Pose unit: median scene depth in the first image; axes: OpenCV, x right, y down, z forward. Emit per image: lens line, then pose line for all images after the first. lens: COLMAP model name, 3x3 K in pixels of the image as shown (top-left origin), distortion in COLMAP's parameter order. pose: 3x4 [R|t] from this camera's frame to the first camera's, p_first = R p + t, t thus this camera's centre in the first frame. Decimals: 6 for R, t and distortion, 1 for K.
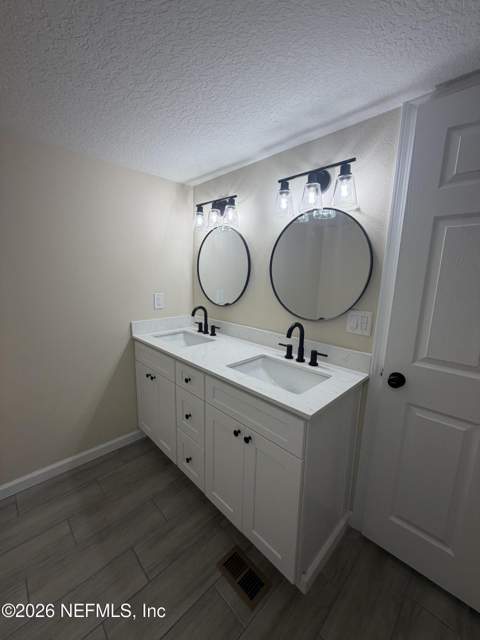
lens RADIAL K [[256.4, 0, 240.0], [0, 256.4, 317.3], [0, 0, 1]] dist [0.001706, 0.000188]
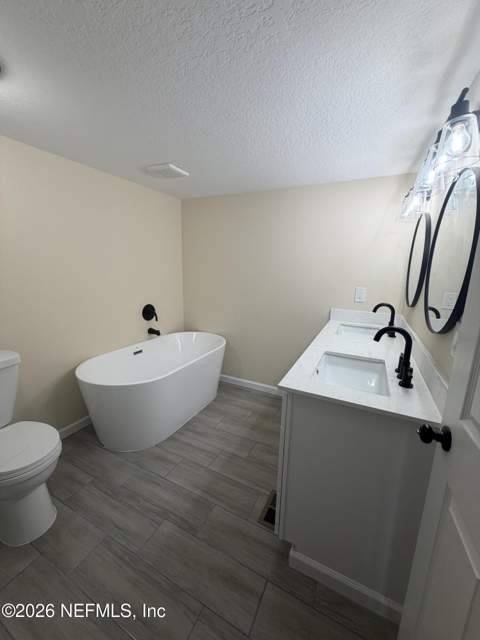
lens RADIAL K [[256.4, 0, 242.6], [0, 256.4, 320.4], [0, 0, 1]] dist [0.001706, 0.000188]
pose [[0.341182, 0.195708, -0.919399, 0.681078], [-0.187718, 0.972570, 0.137365, -0.018353], [0.921063, 0.125722, 0.368561, 0.209844]]
